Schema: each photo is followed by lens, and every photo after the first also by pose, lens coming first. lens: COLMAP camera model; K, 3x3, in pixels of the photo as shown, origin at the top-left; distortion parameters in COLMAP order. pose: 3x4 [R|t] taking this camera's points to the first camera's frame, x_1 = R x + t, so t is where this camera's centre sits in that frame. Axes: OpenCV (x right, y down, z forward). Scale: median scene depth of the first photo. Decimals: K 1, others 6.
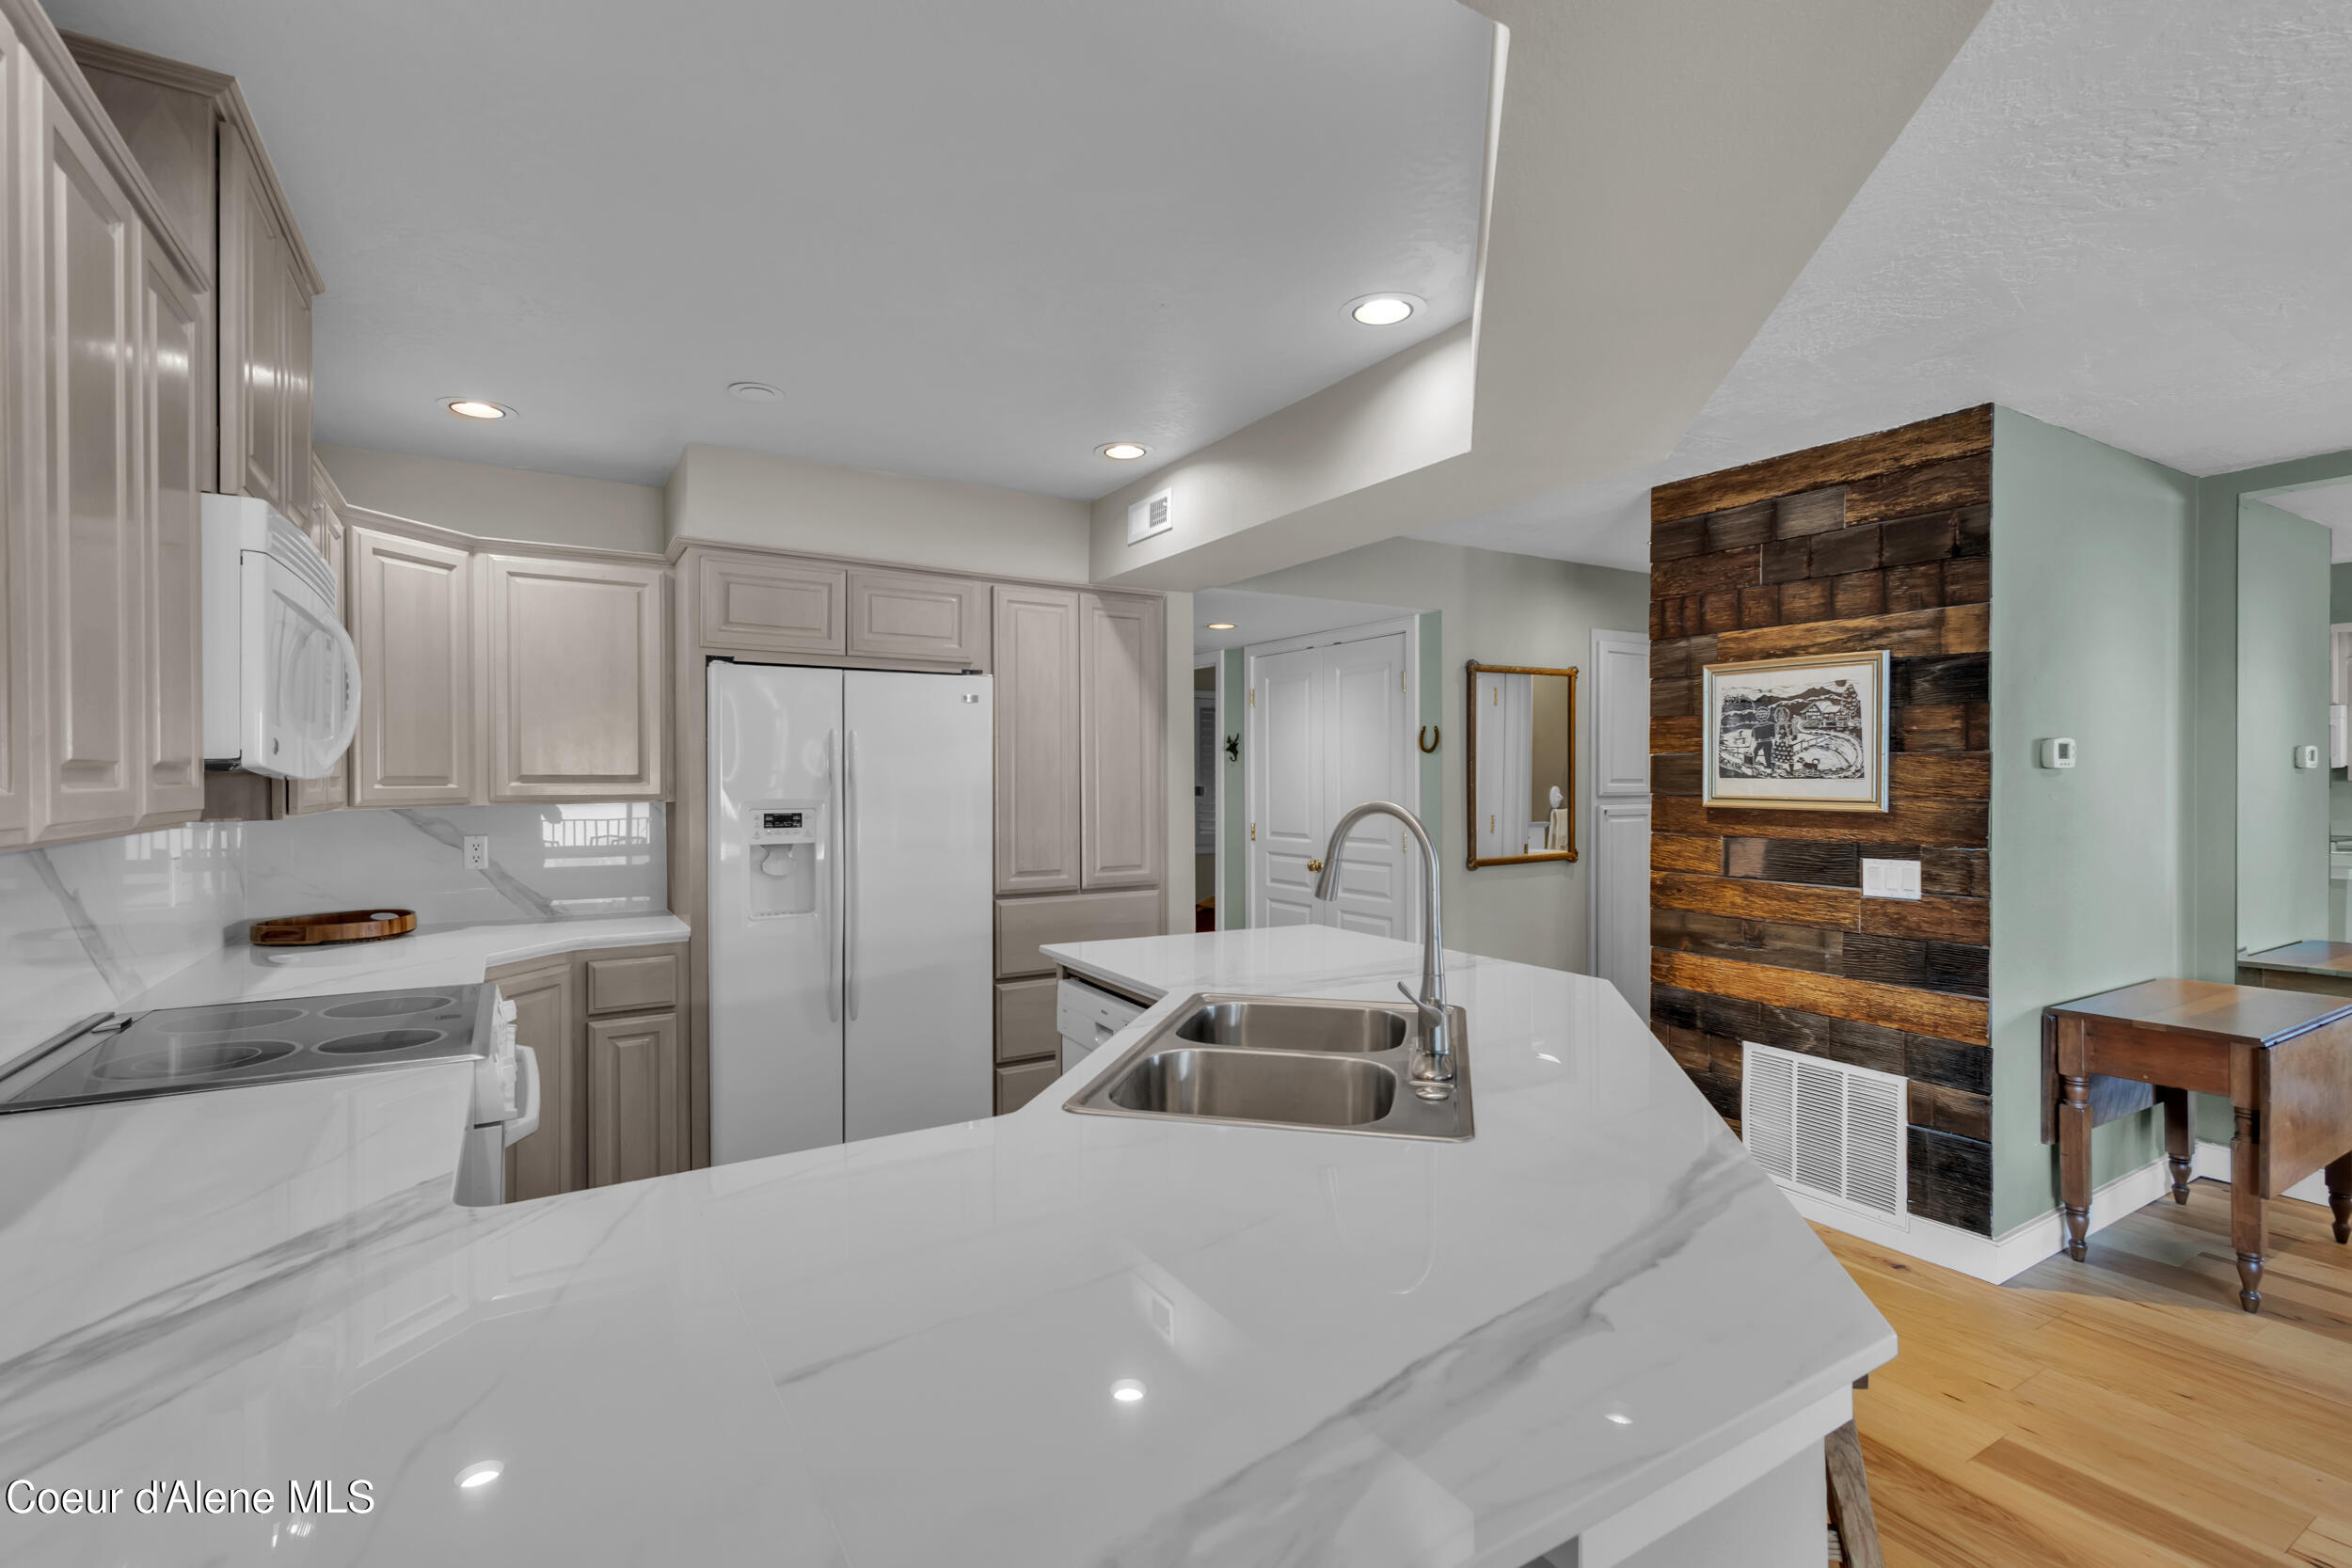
lens RADIAL K [[1087.1, 0, 1179.2], [0, 1087.1, 785.0], [0, 0, 1]] dist [0.010438, -0.002787]
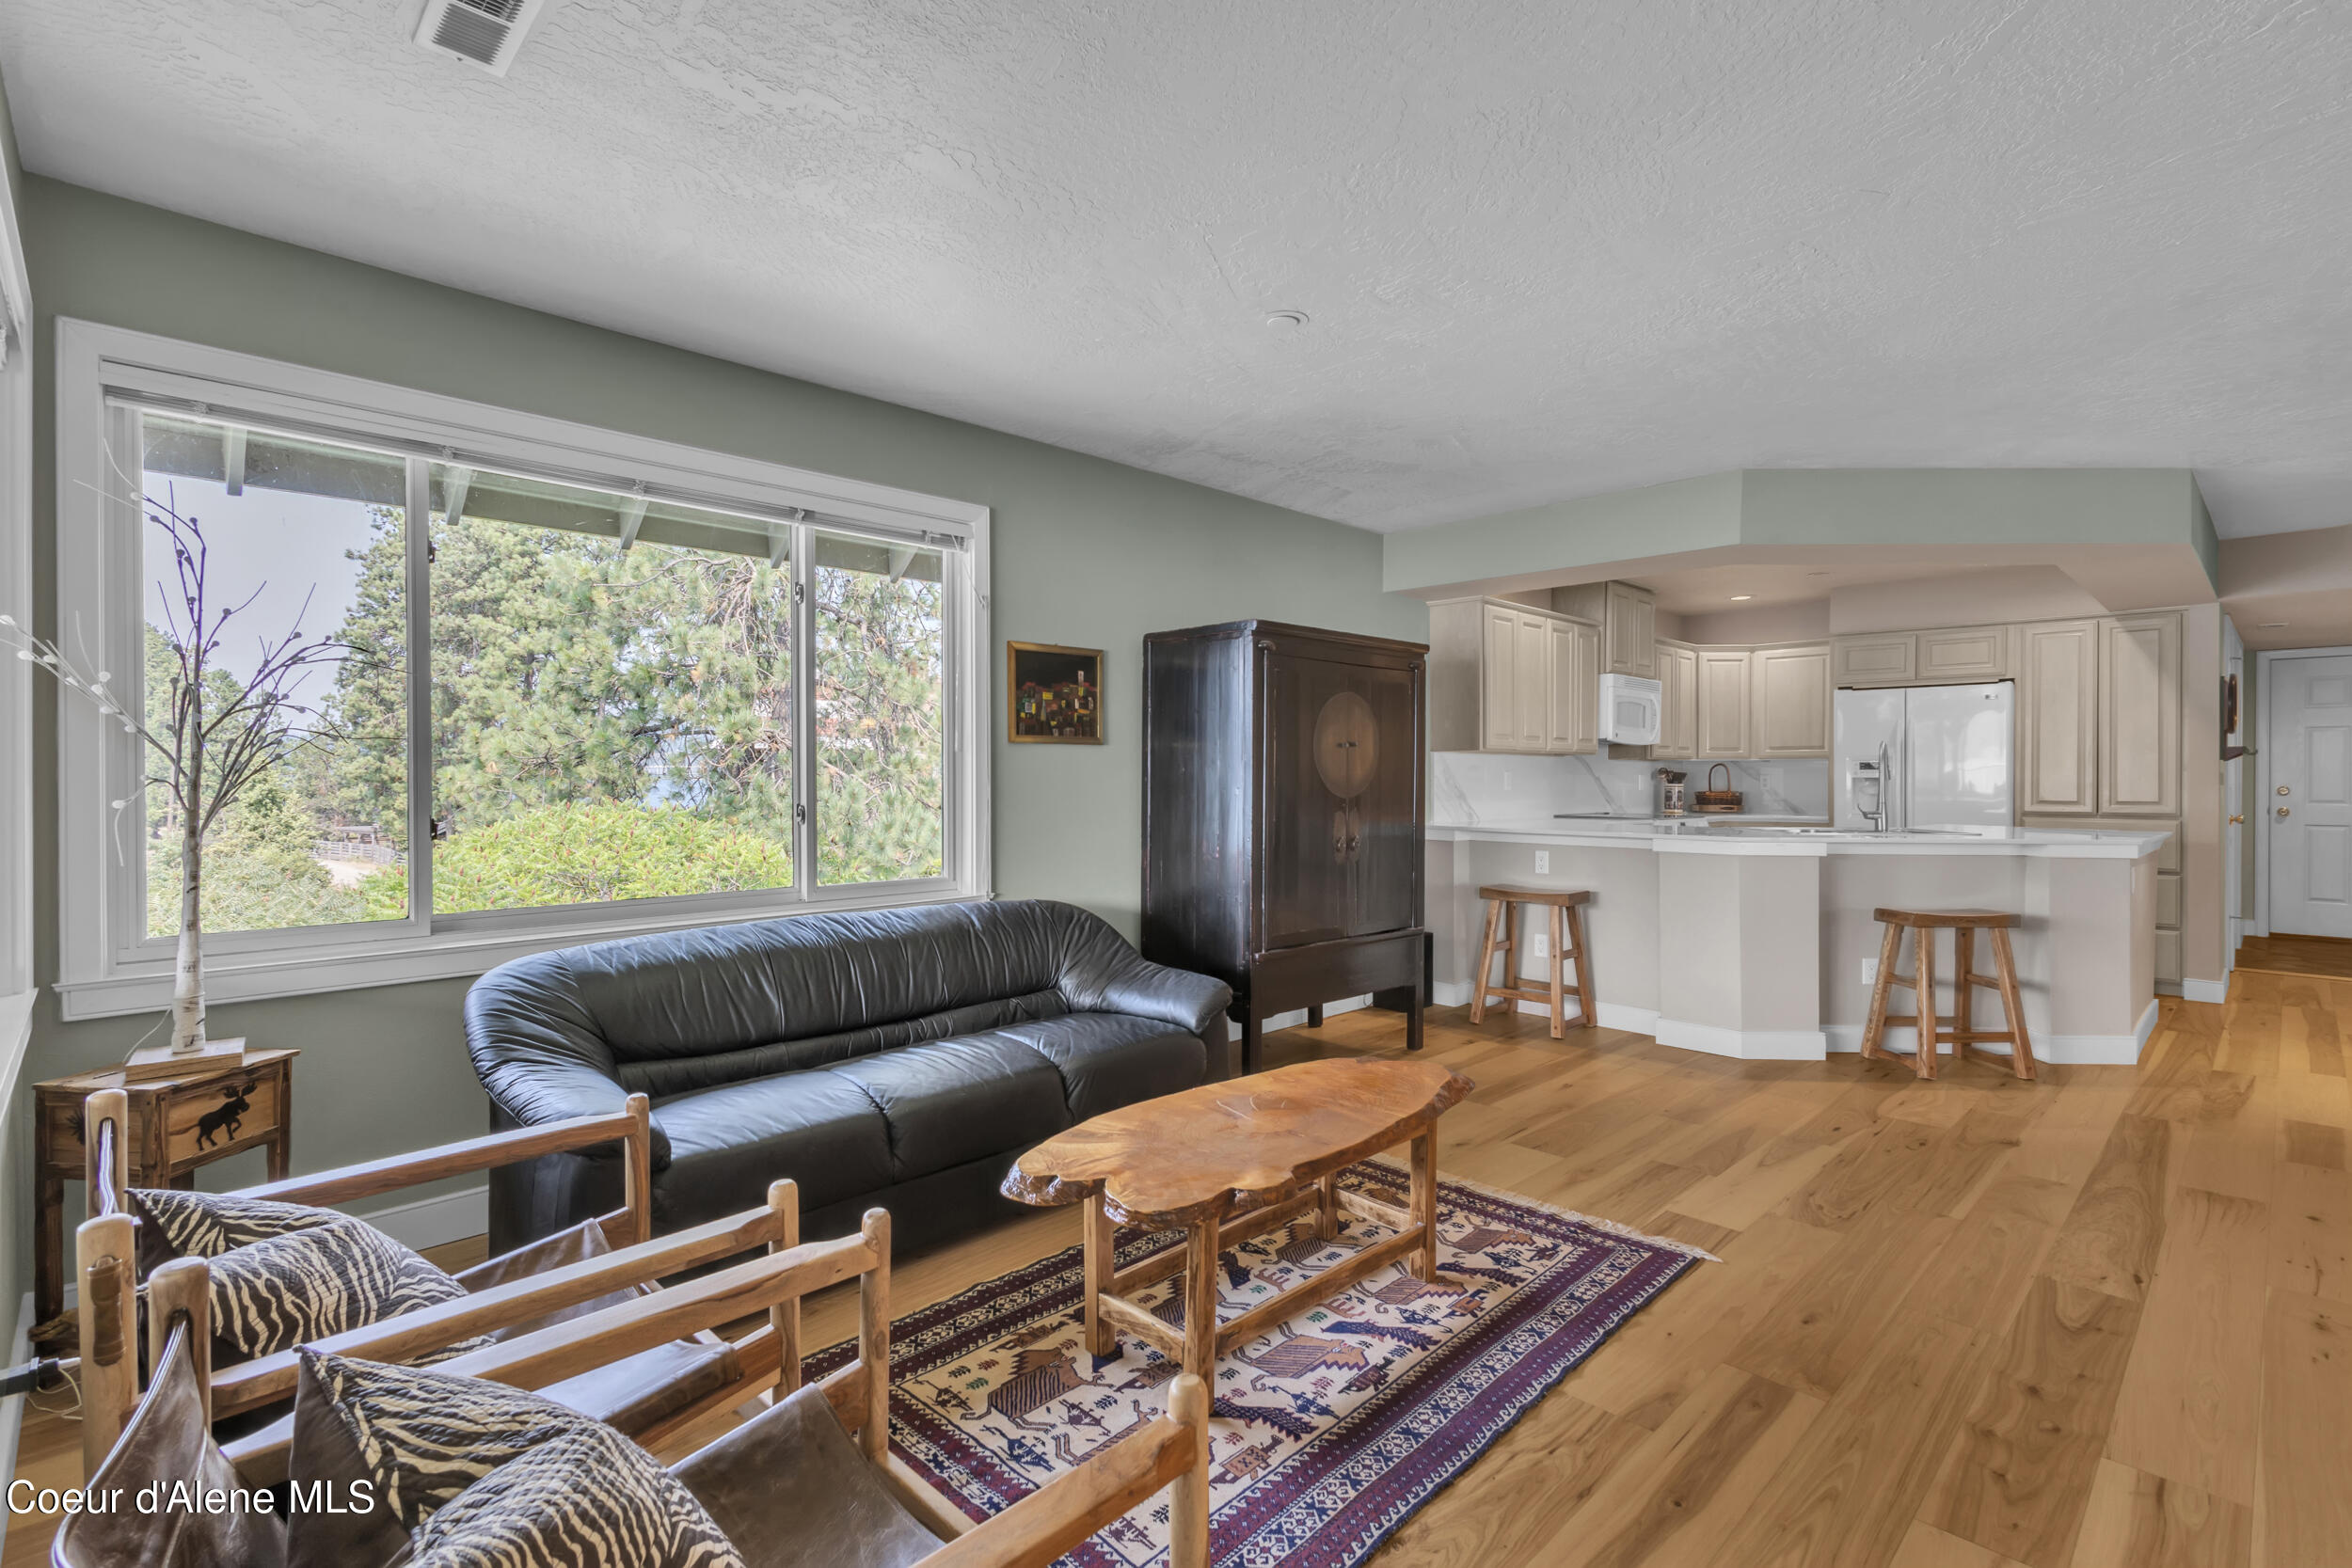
lens RADIAL K [[1087.1, 0, 1182.5], [0, 1087.1, 777.3], [0, 0, 1]] dist [0.010438, -0.002787]
pose [[0.226744, 0.000513, -0.973954, 1.271778], [-0.010019, 0.999948, -0.001805, 0.066986], [0.973903, 0.010167, 0.226738, -0.672929]]
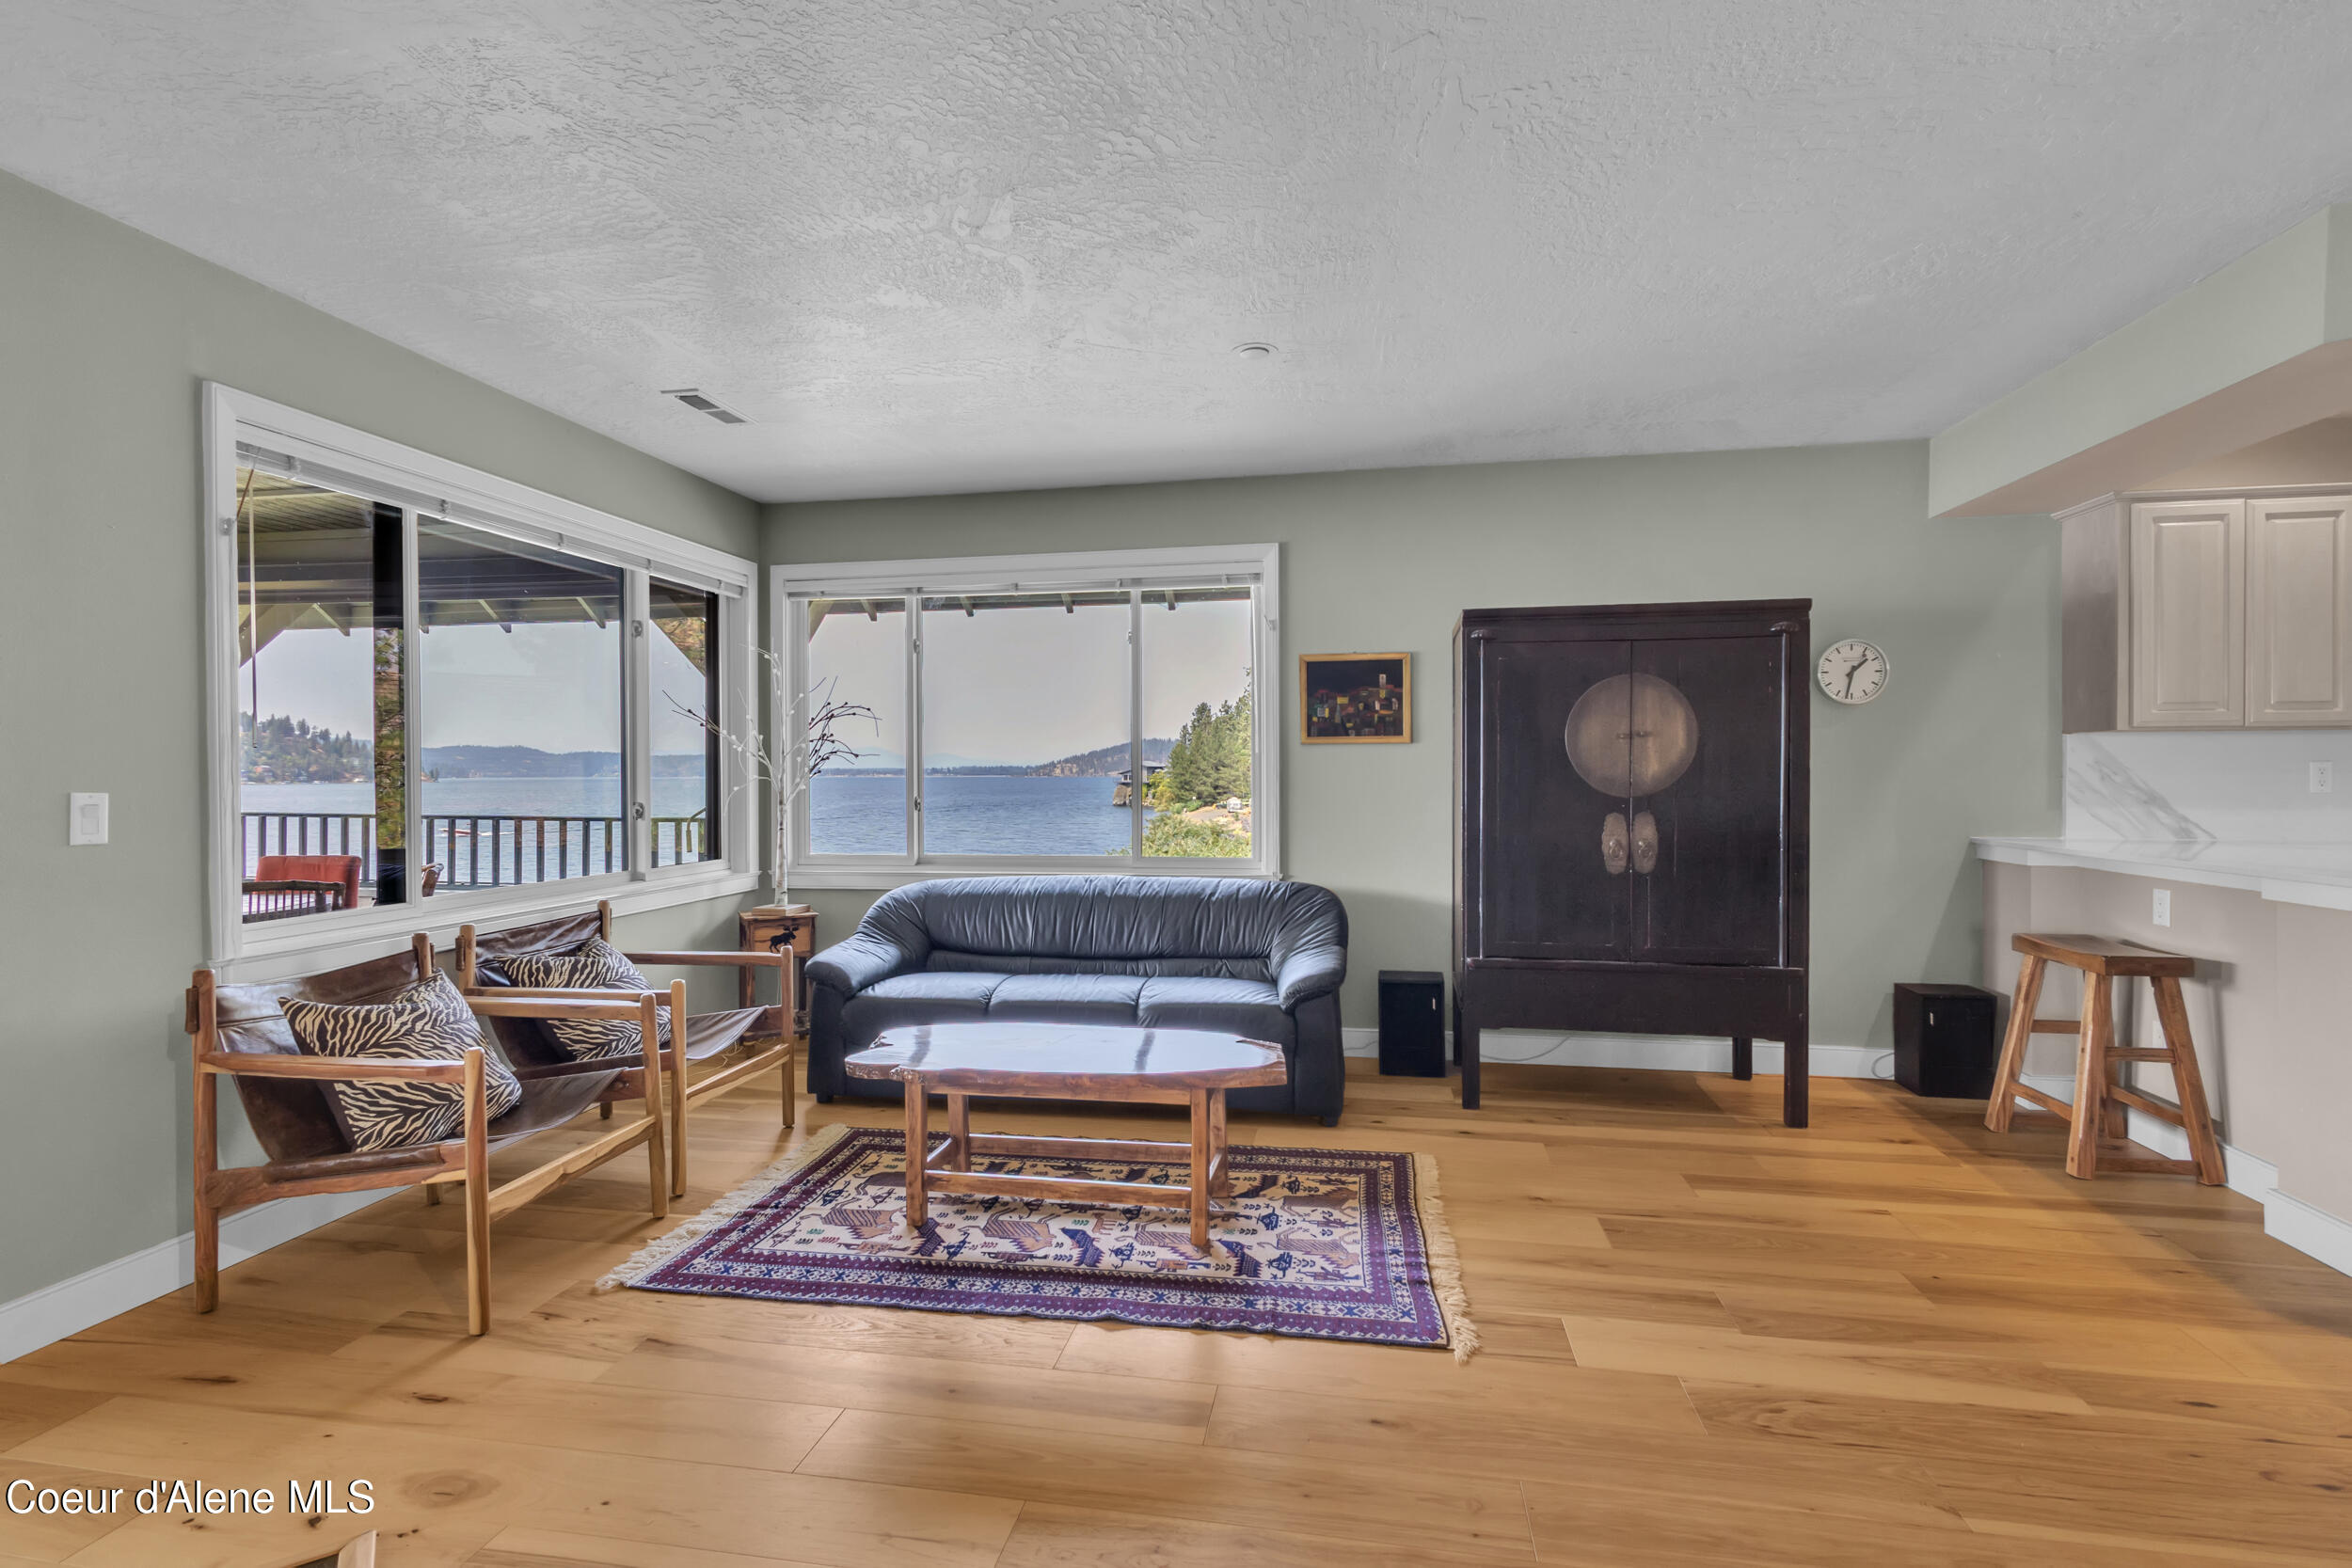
lens RADIAL K [[1087.1, 0, 1177.2], [0, 1087.1, 778.1], [0, 0, 1]] dist [0.010438, -0.002787]
pose [[-0.664313, 0.006911, -0.747422, 1.194445], [-0.003546, 0.999917, 0.012396, 0.055584], [0.747446, 0.010885, -0.664233, 0.150181]]
